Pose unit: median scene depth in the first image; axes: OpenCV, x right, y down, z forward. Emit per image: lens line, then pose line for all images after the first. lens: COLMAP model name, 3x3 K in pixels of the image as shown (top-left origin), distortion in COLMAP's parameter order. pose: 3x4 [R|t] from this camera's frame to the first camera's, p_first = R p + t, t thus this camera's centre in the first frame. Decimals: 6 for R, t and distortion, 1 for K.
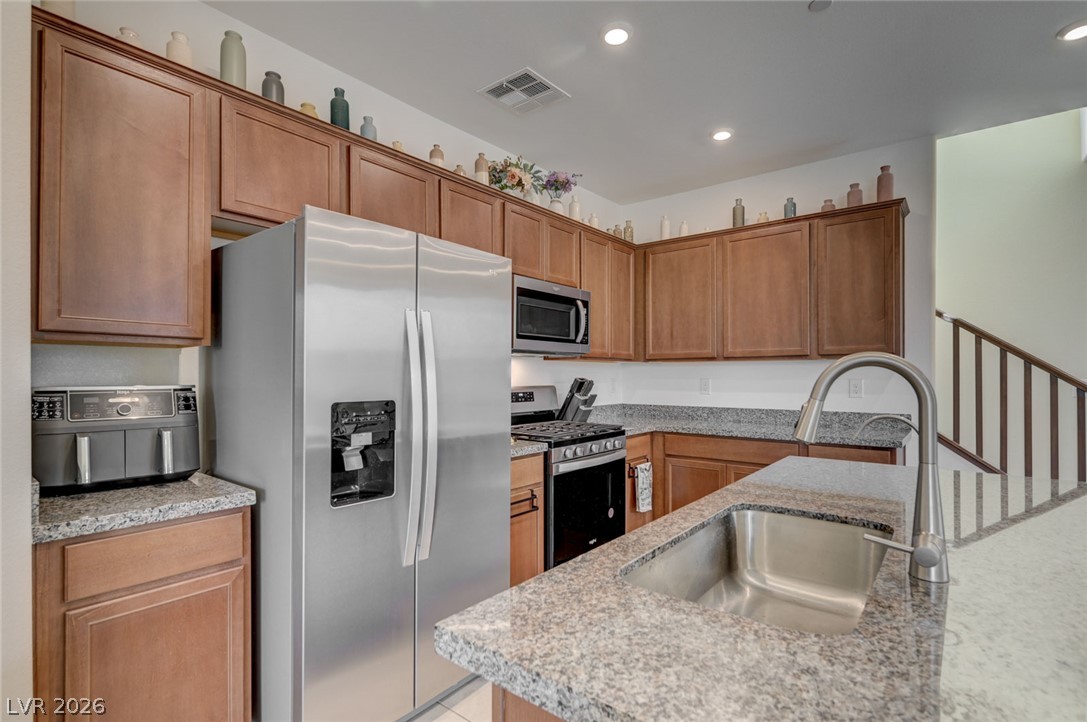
lens RADIAL K [[518.7, 0, 550.4], [0, 518.7, 372.6], [0, 0, 1]] dist [0.002500, -0.001627]
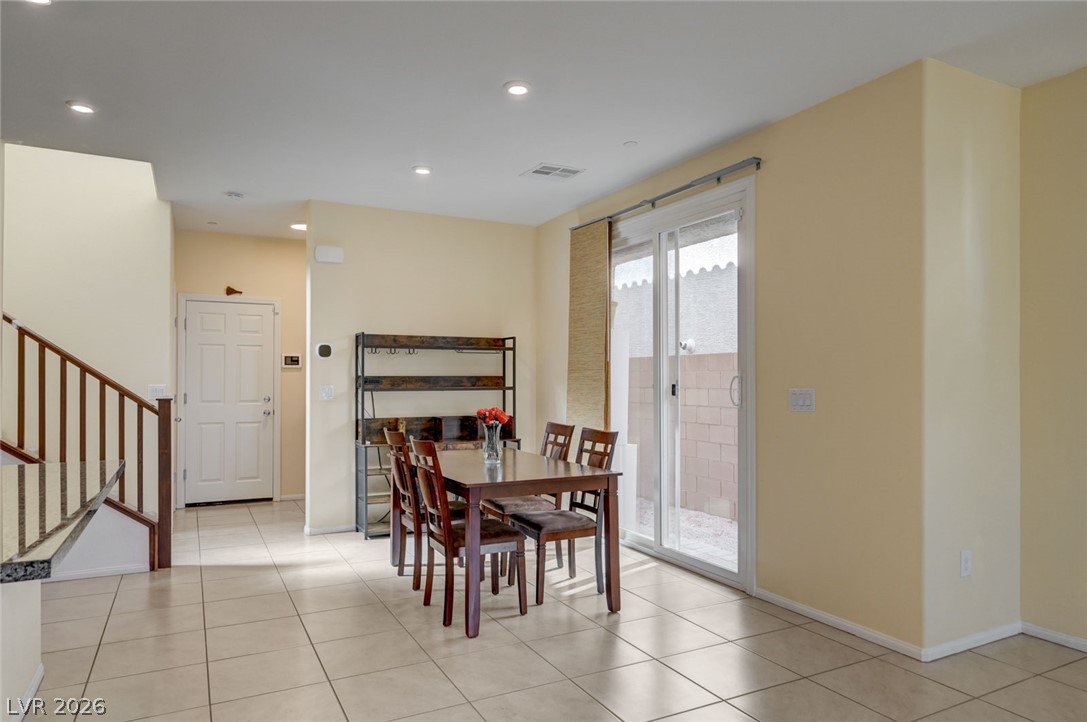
lens RADIAL K [[687.2, 0, 539.2], [0, 687.2, 374.8], [0, 0, 1]] dist [0.001145, -0.000071]
pose [[0.417701, 0.005545, 0.908568, -0.019340], [-0.005879, 0.999977, -0.003400, -0.010868], [-0.908566, -0.003922, 0.417724, -0.512738]]
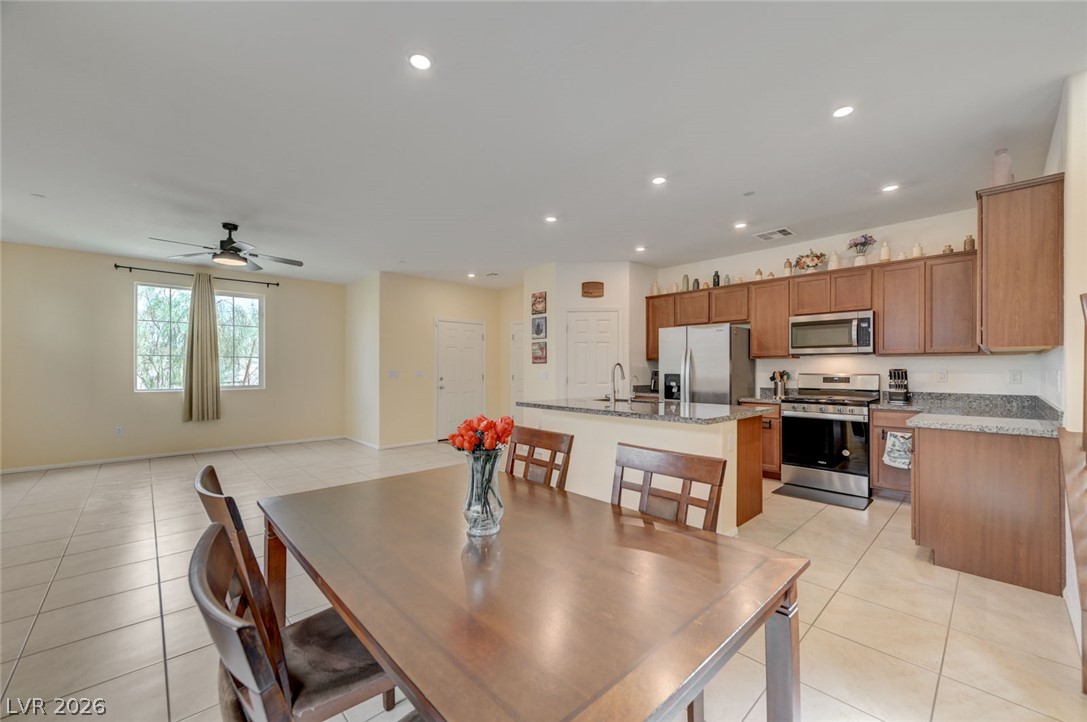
lens RADIAL K [[432.5, 0, 546.4], [0, 432.5, 367.6], [0, 0, 1]] dist [-0.001794, 0.002024]
pose [[-0.148596, -0.003063, -0.988893, 1.652506], [0.004313, 0.999984, -0.003746, 0.008386], [0.988889, -0.004822, -0.148581, 0.299064]]
